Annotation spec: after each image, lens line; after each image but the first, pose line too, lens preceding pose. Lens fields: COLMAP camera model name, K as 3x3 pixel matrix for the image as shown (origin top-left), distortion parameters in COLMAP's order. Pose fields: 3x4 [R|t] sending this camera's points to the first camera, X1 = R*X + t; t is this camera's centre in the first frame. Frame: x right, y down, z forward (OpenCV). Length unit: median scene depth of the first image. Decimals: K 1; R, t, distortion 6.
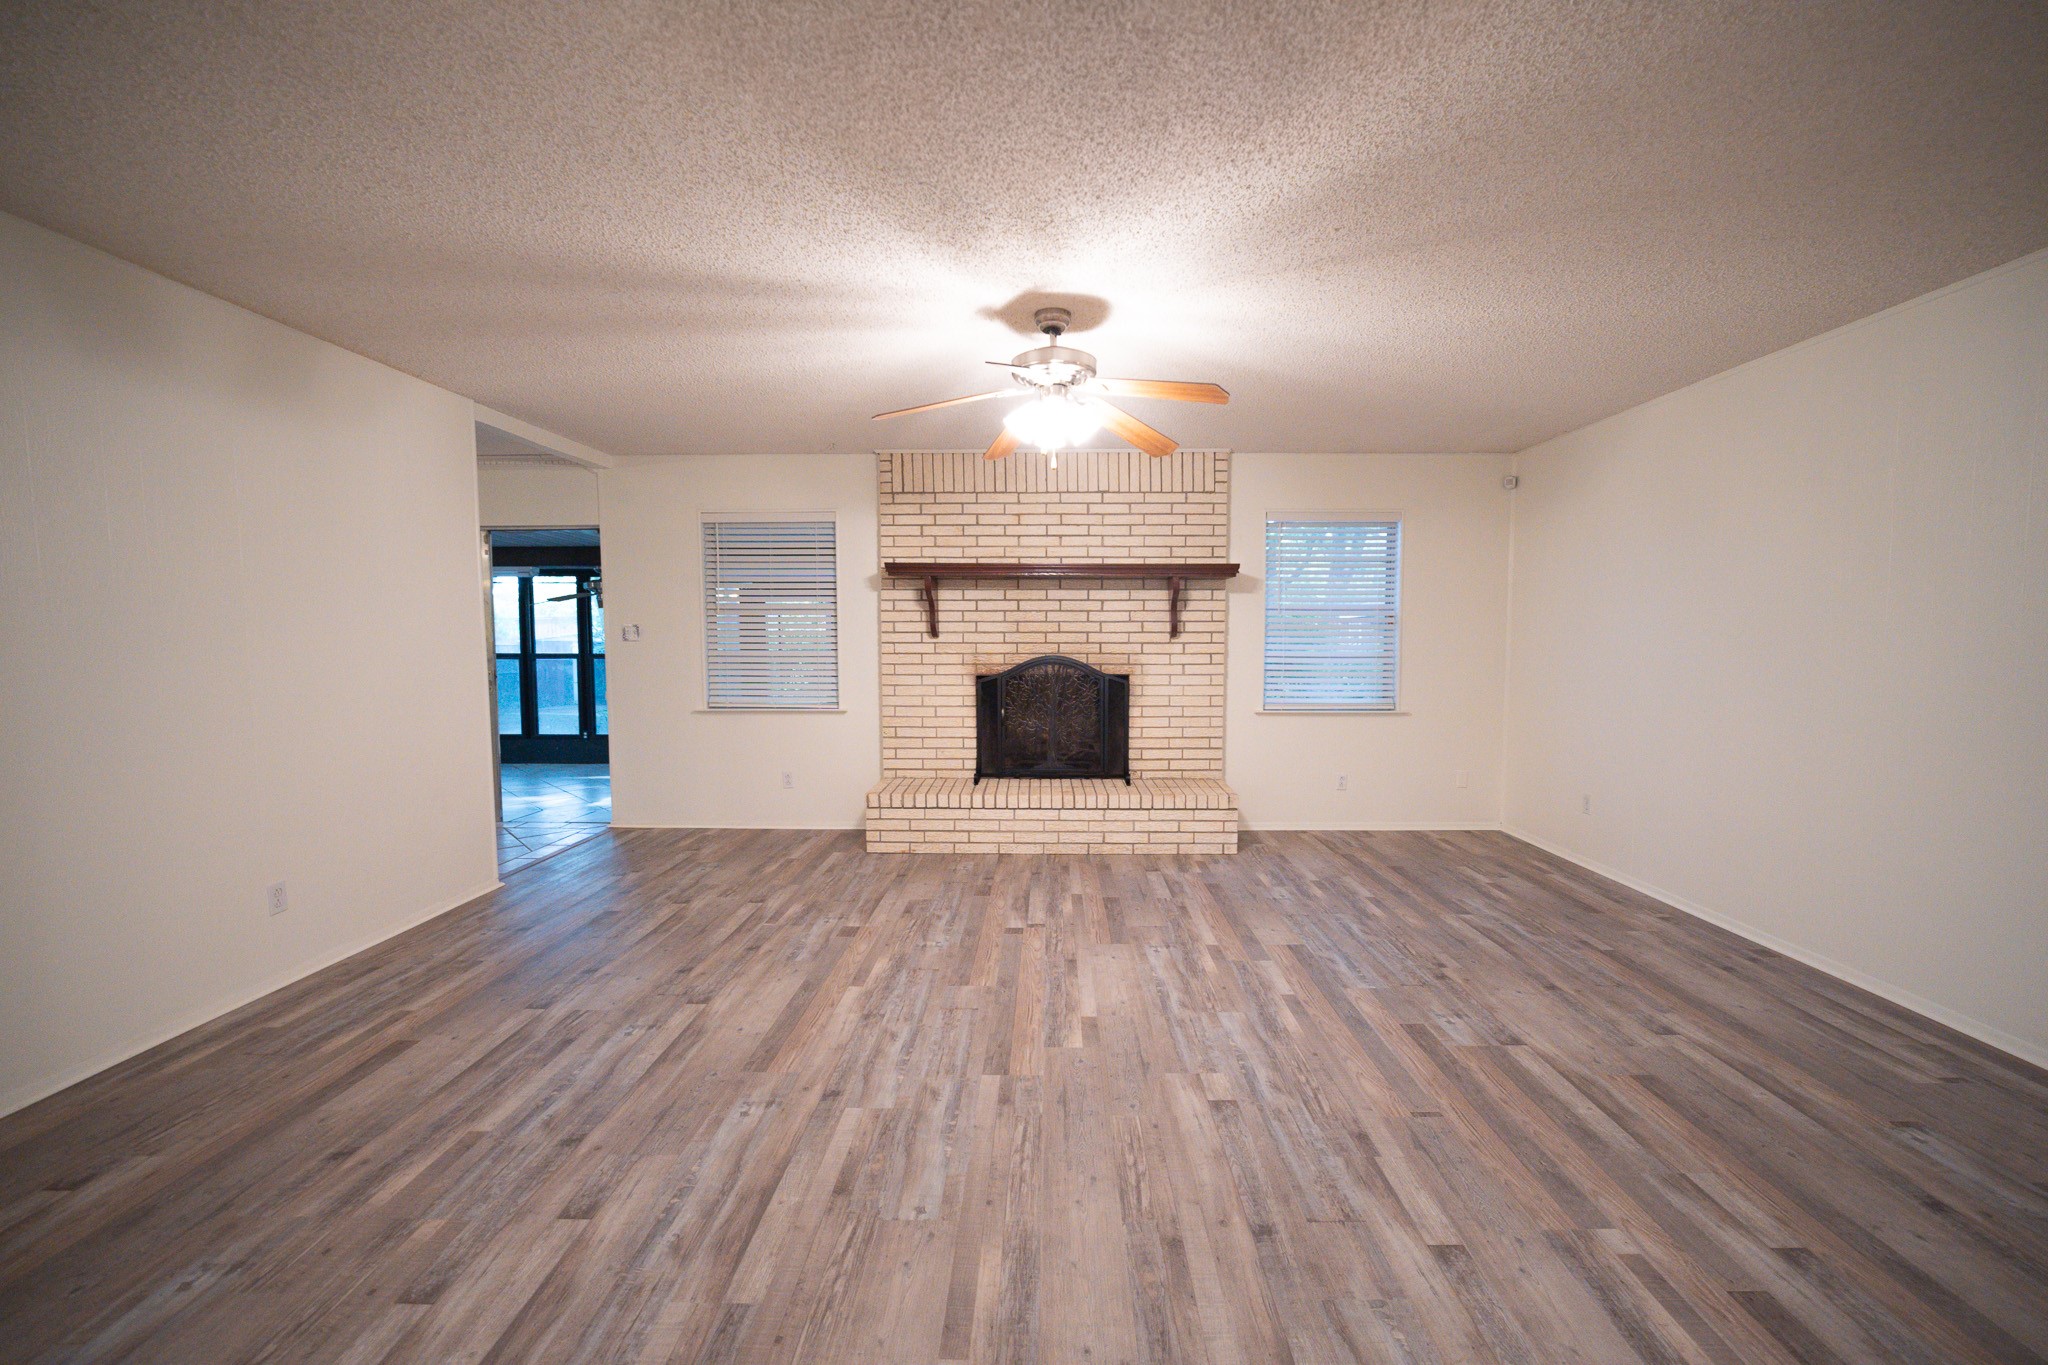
lens RADIAL K [[811.0, 0, 1029.3], [0, 811.0, 675.6], [0, 0, 1]] dist [-0.001479, -0.000039]
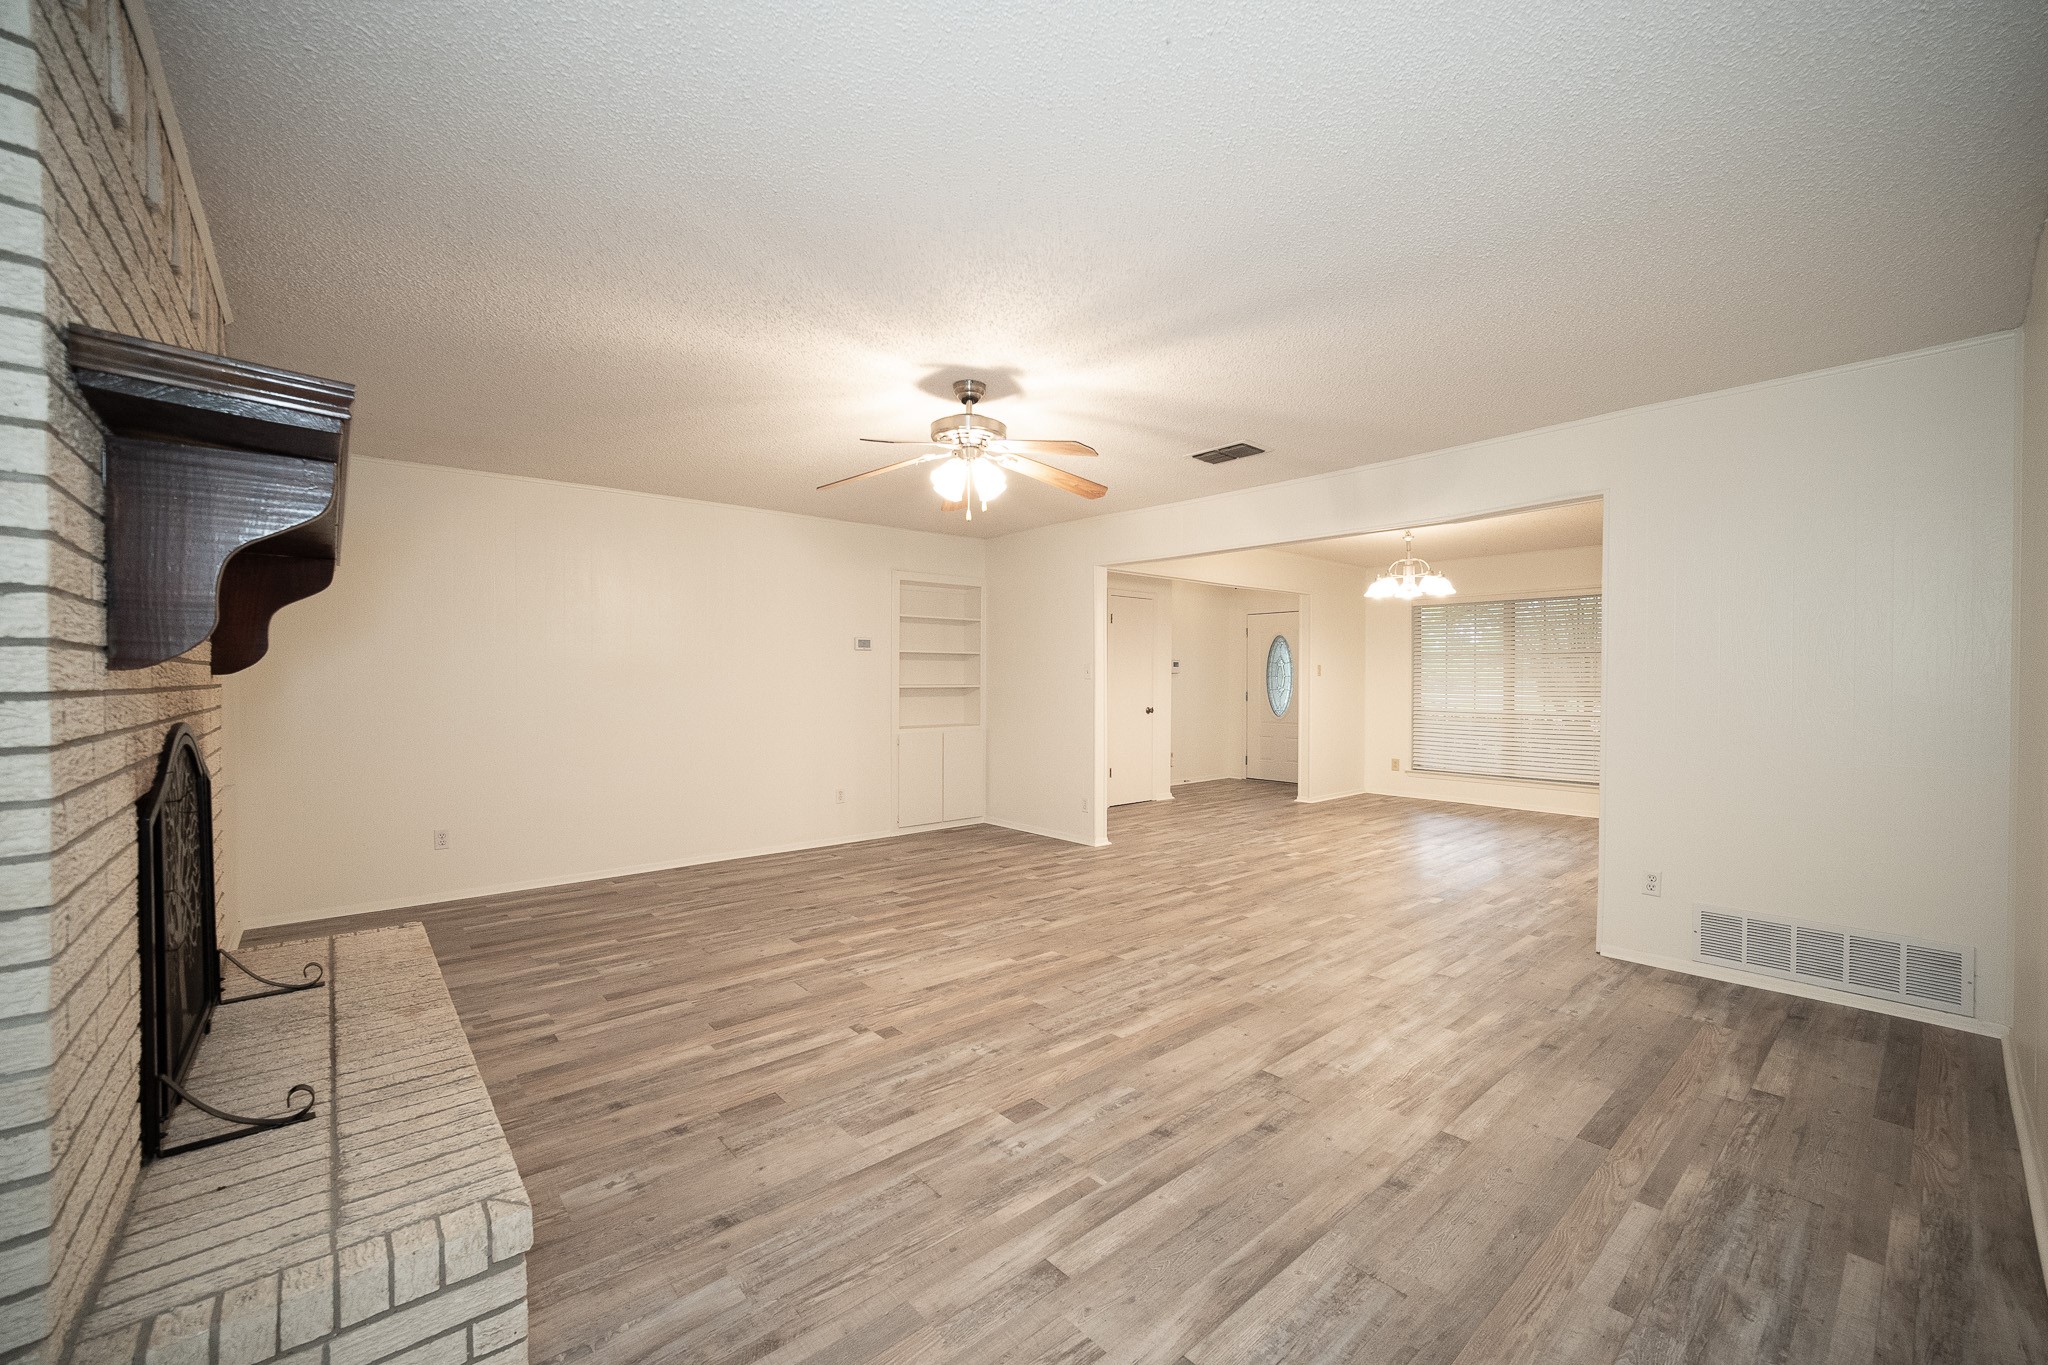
lens RADIAL K [[811.0, 0, 1031.3], [0, 811.0, 691.4], [0, 0, 1]] dist [-0.001479, -0.000039]
pose [[-0.663280, -0.008858, 0.748319, -0.796377], [0.039896, 0.998089, 0.047177, -0.066501], [-0.747308, 0.061146, -0.661659, 1.559530]]
